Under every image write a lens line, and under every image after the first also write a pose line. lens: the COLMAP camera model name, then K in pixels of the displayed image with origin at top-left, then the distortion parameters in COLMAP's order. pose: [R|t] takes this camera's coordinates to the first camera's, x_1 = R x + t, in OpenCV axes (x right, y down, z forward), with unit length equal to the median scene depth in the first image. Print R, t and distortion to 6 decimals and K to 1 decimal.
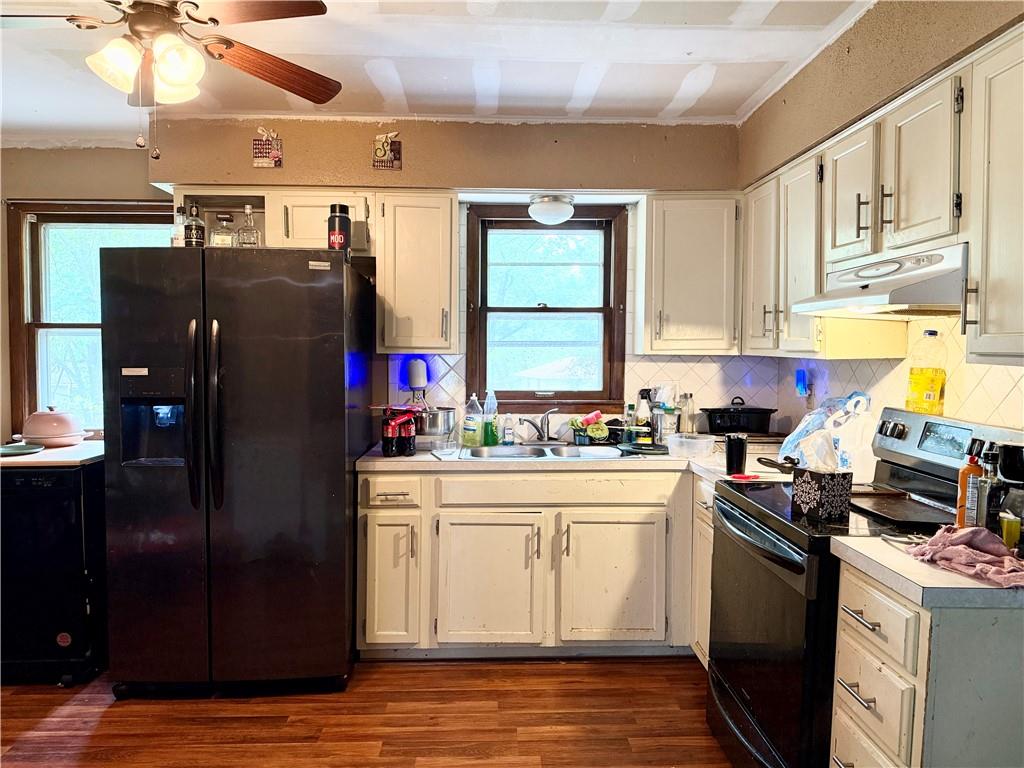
lens RADIAL K [[730.8, 0, 512.0], [0, 730.8, 384.0], [0, 0, 1]] dist [0.057455, -0.070662]
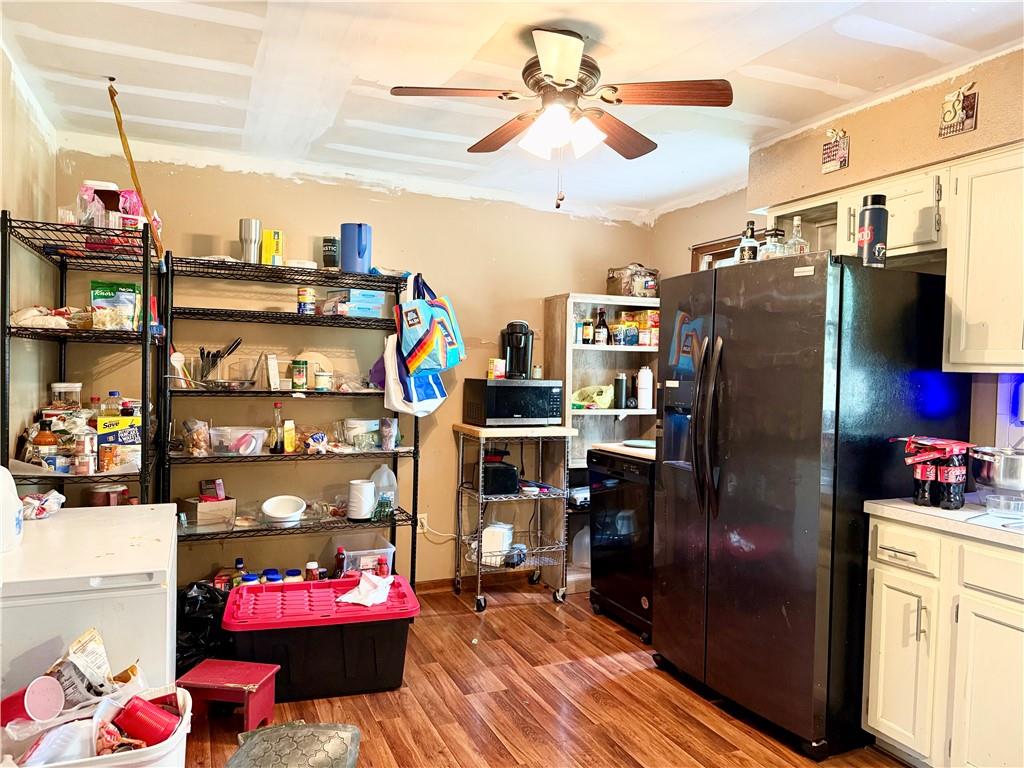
lens RADIAL K [[723.9, 0, 512.0], [0, 723.9, 384.0], [0, 0, 1]] dist [-0.000607, -0.025880]
pose [[0.364724, 0.025445, -0.930768, 0.393992], [-0.059022, 0.998248, 0.004162, -0.006077], [0.929243, 0.053418, 0.365587, 0.323572]]
